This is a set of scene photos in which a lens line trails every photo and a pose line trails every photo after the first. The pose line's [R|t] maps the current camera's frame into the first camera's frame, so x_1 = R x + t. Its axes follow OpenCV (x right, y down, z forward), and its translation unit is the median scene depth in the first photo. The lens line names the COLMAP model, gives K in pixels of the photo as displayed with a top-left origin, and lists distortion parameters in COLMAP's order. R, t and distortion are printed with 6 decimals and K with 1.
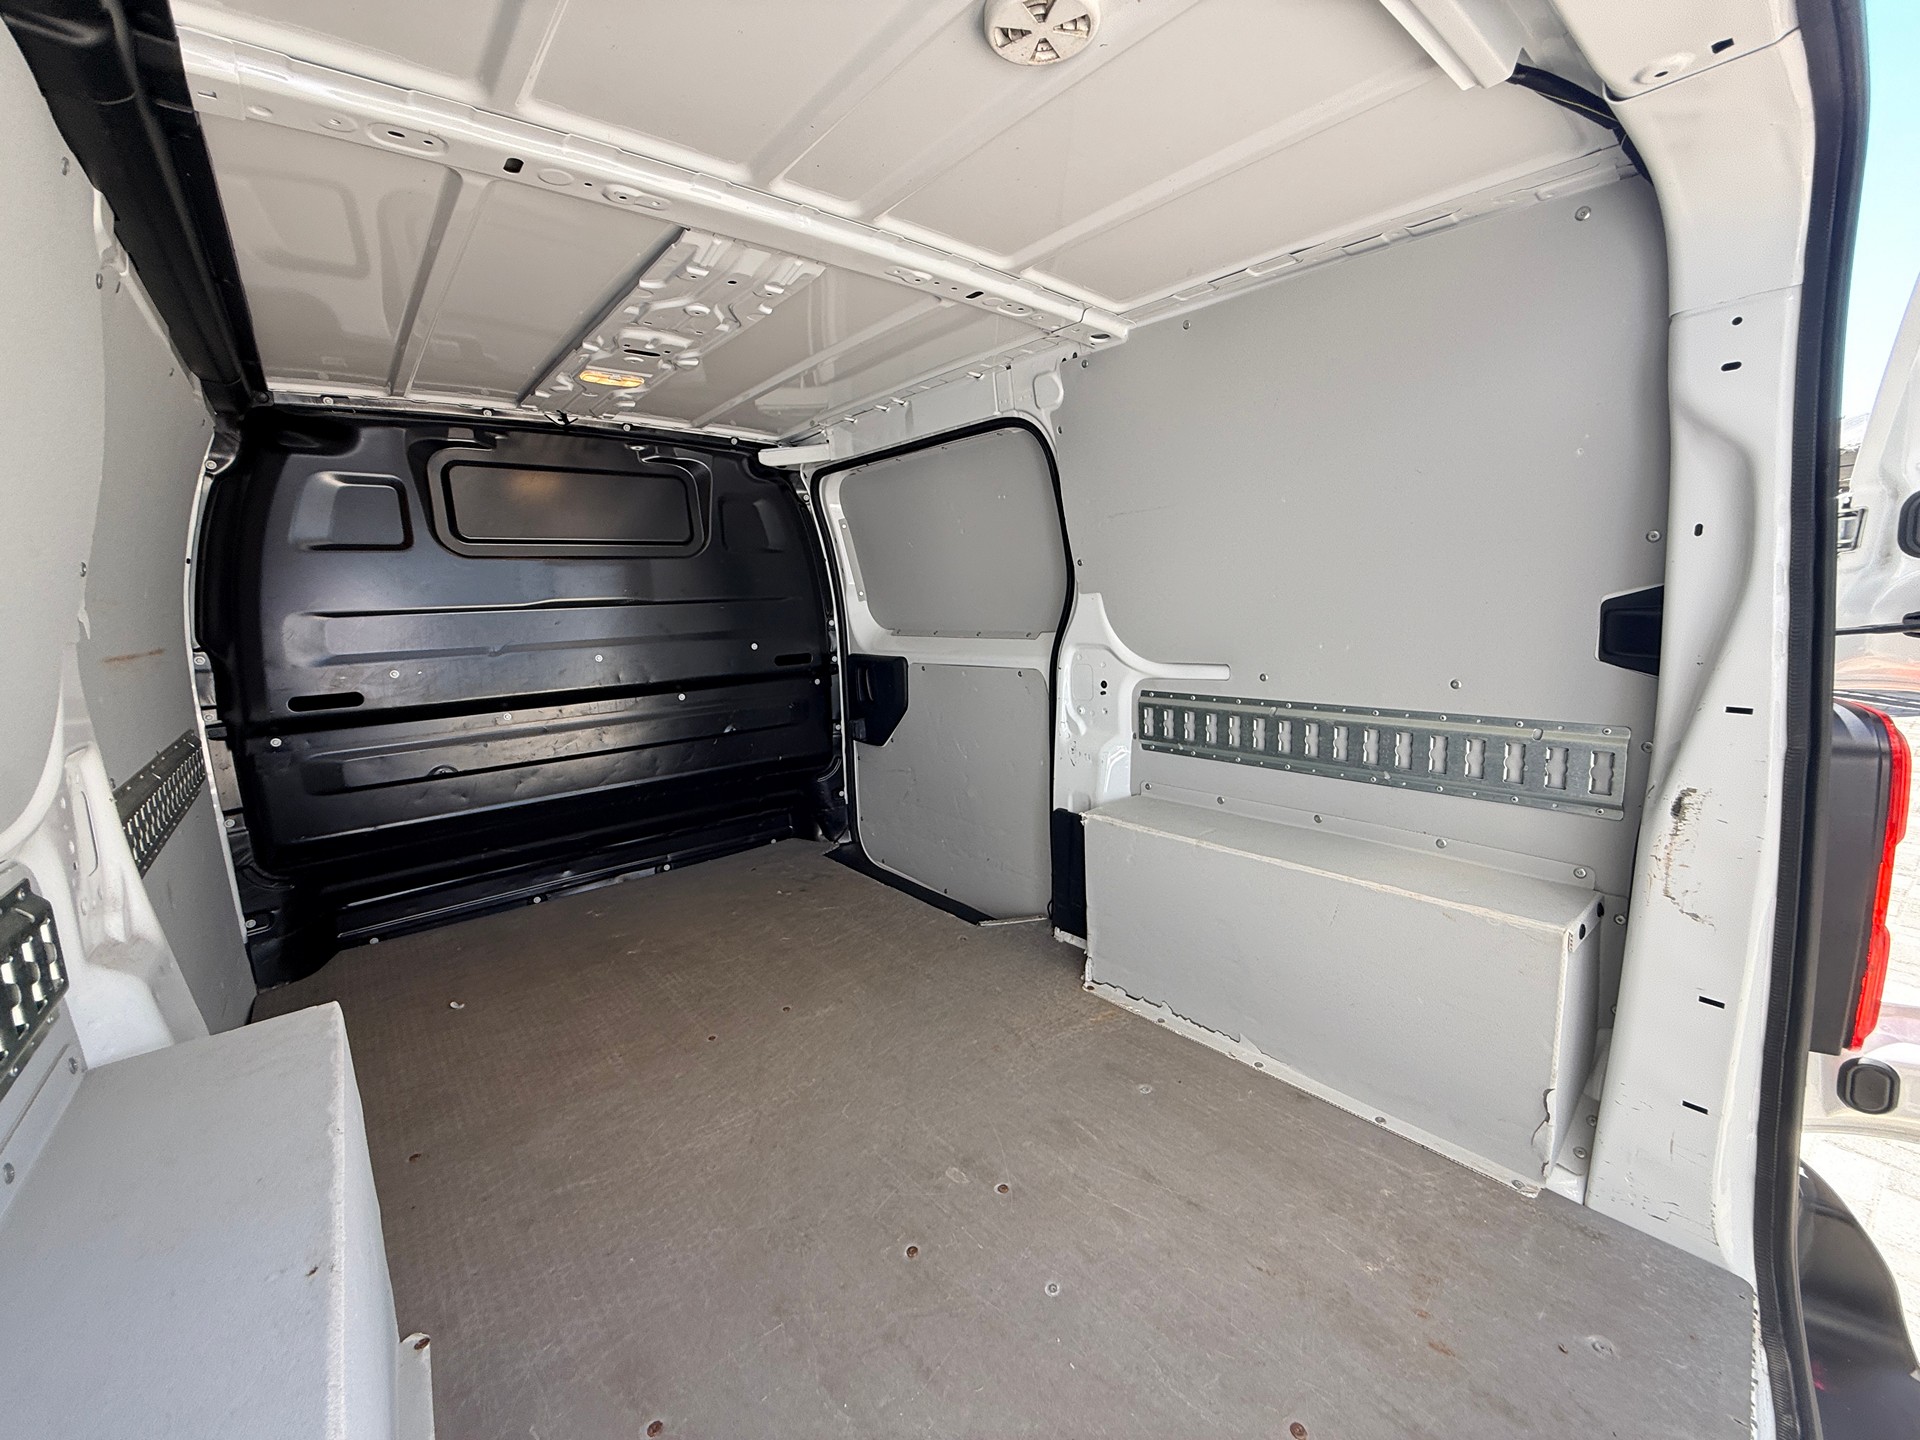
lens RADIAL K [[767.6, 0, 958.8], [0, 767.6, 719.1], [0, 0, 1]] dist [-0.000520, -0.000286]
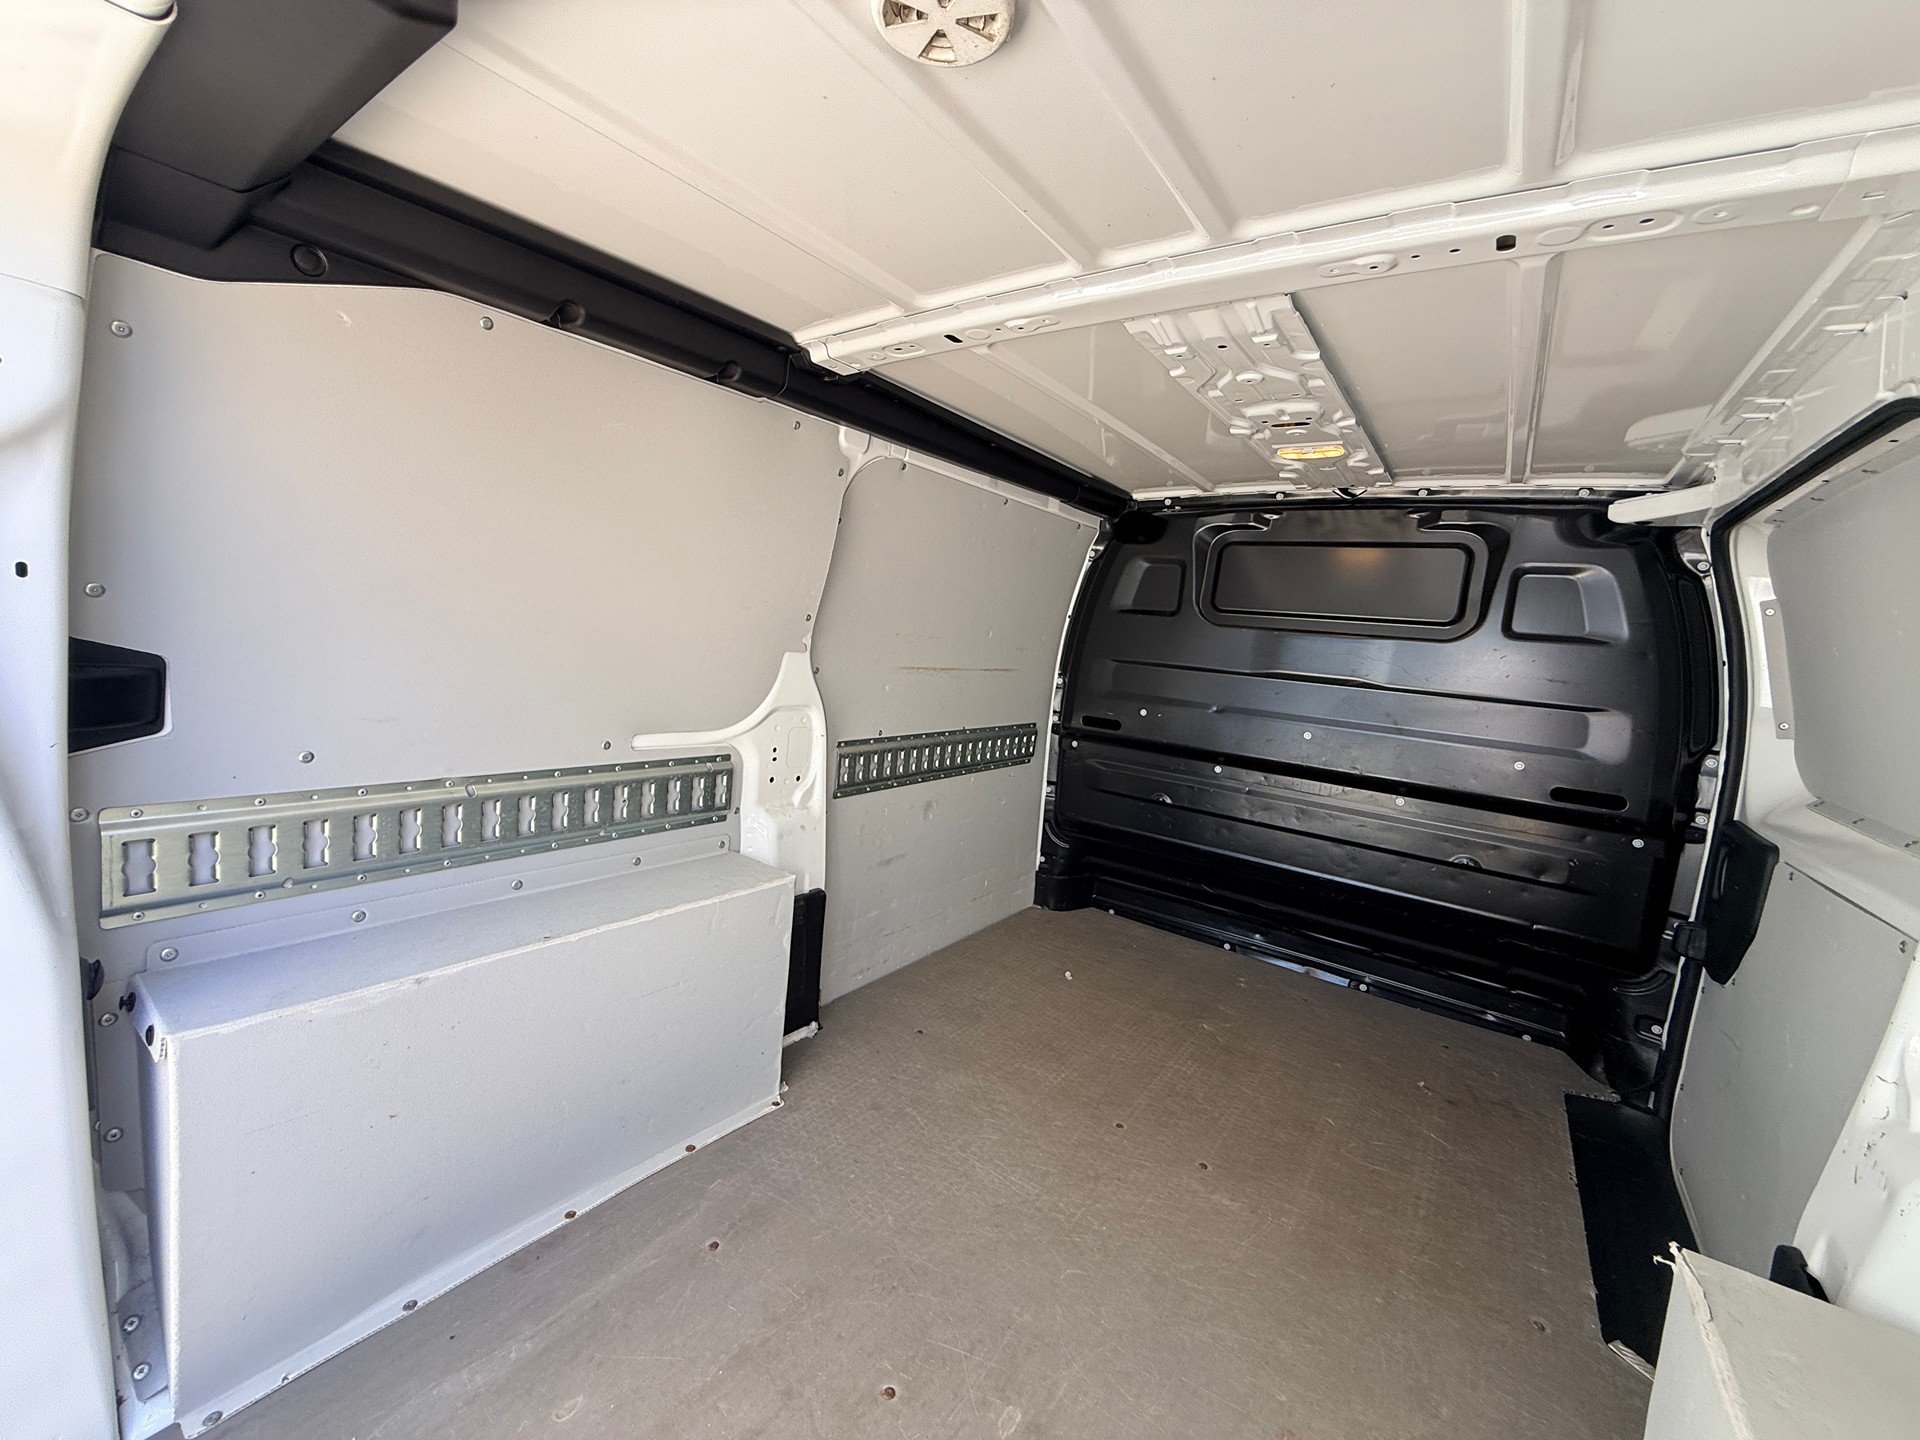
lens RADIAL K [[767.6, 0, 957.2], [0, 767.6, 717.8], [0, 0, 1]] dist [-0.000520, -0.000286]
pose [[0.258682, 0.172178, -0.950494, 0.381046], [-0.251396, 0.962078, 0.105858, -0.107201], [0.932675, 0.211567, 0.292157, 0.354753]]
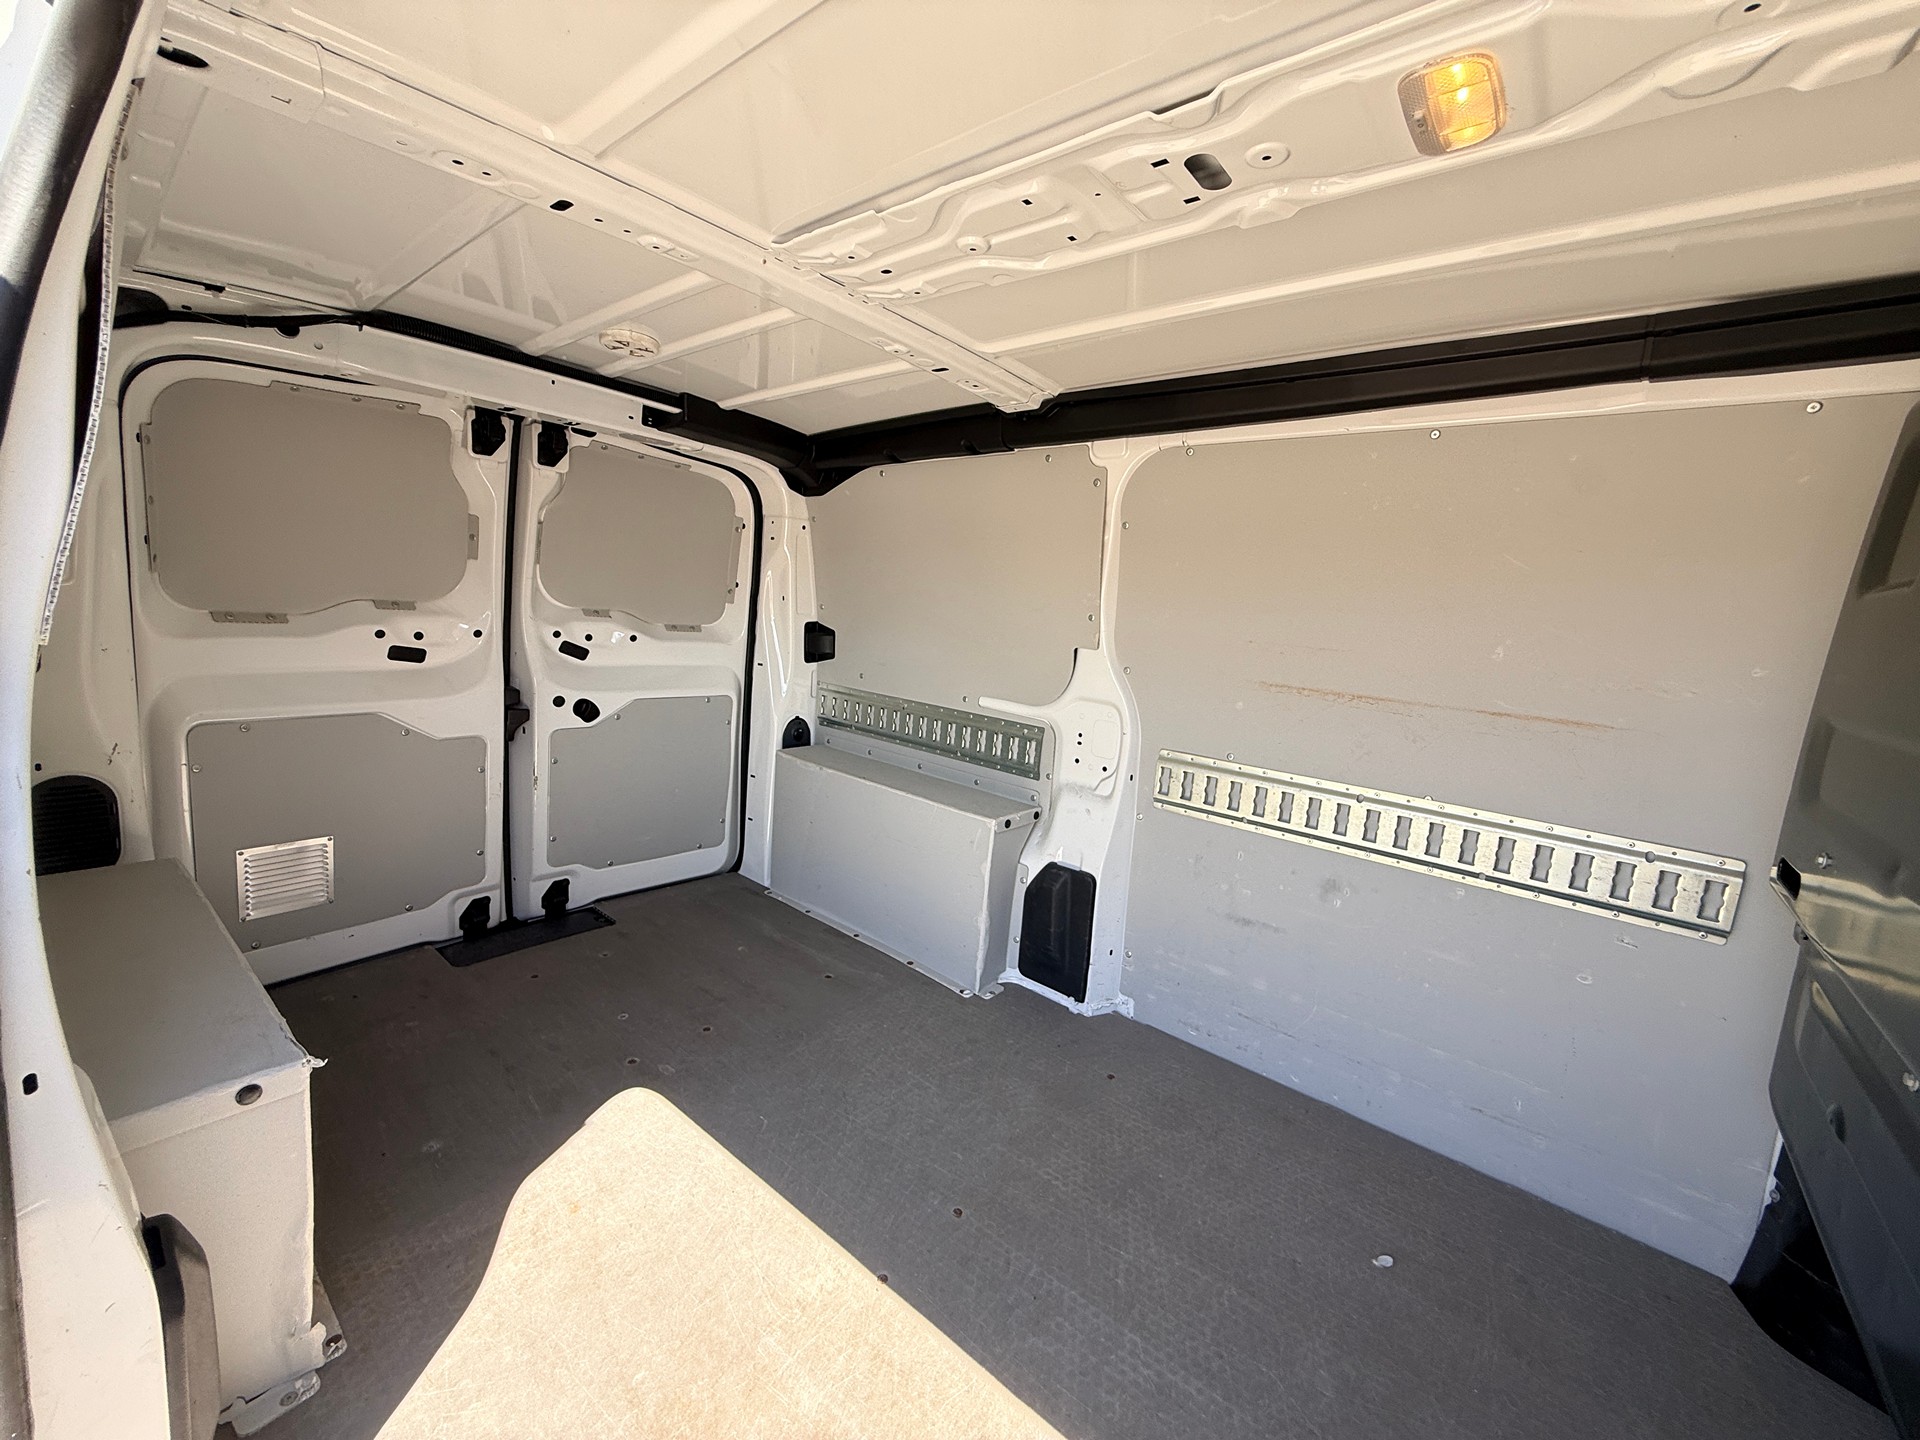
lens RADIAL K [[767.6, 0, 959.8], [0, 767.6, 718.2], [0, 0, 1]] dist [-0.000520, -0.000286]
pose [[-0.980575, -0.007670, -0.195995, -0.143120], [-0.069383, 0.948194, 0.310024, -0.246573], [0.183464, 0.317601, -0.930307, 1.313839]]
